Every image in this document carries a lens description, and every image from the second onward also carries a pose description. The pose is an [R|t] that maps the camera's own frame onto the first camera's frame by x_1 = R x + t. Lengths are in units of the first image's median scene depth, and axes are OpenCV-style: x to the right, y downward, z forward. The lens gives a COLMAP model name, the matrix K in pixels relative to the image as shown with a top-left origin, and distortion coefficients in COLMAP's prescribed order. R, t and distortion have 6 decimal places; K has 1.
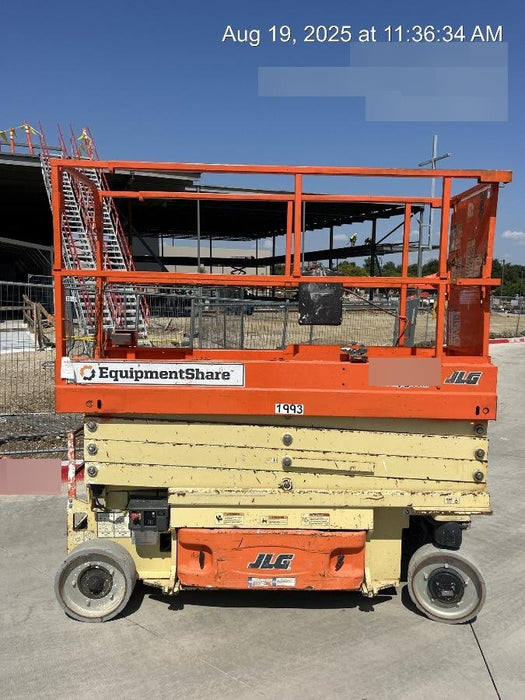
lens RADIAL K [[528.9, 0, 263.7], [0, 528.9, 355.1], [0, 0, 1]] dist [0.054990, -0.066584]
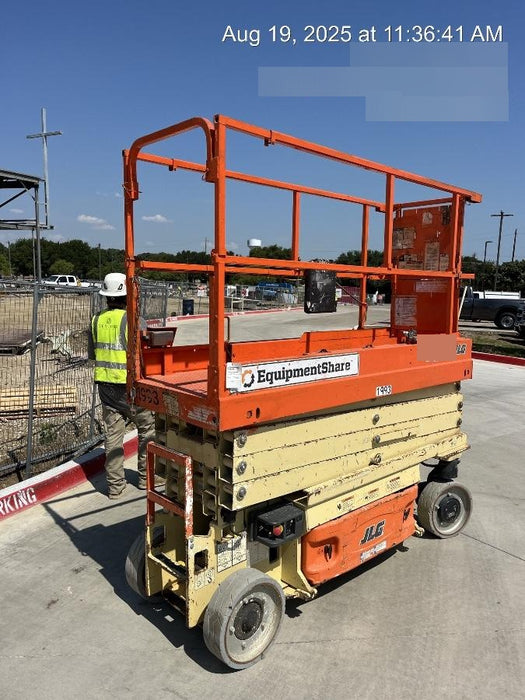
lens RADIAL K [[528.9, 0, 269.8], [0, 528.9, 357.3], [0, 0, 1]] dist [0.054990, -0.066584]
pose [[0.737590, -0.090033, 0.669220, -0.841194], [0.065457, 0.995937, 0.061843, -0.048916], [-0.672069, -0.001809, 0.740487, 0.341532]]
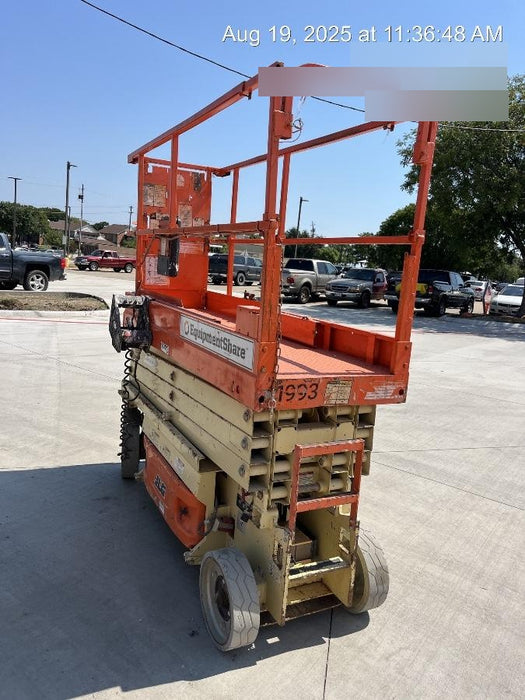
lens RADIAL K [[528.9, 0, 251.2], [0, 528.9, 351.8], [0, 0, 1]] dist [0.054990, -0.066584]
pose [[-0.409495, -0.203507, 0.889325, -1.020340], [0.010005, 0.973743, 0.227431, -0.170630], [-0.912257, 0.102029, -0.396707, 1.523100]]
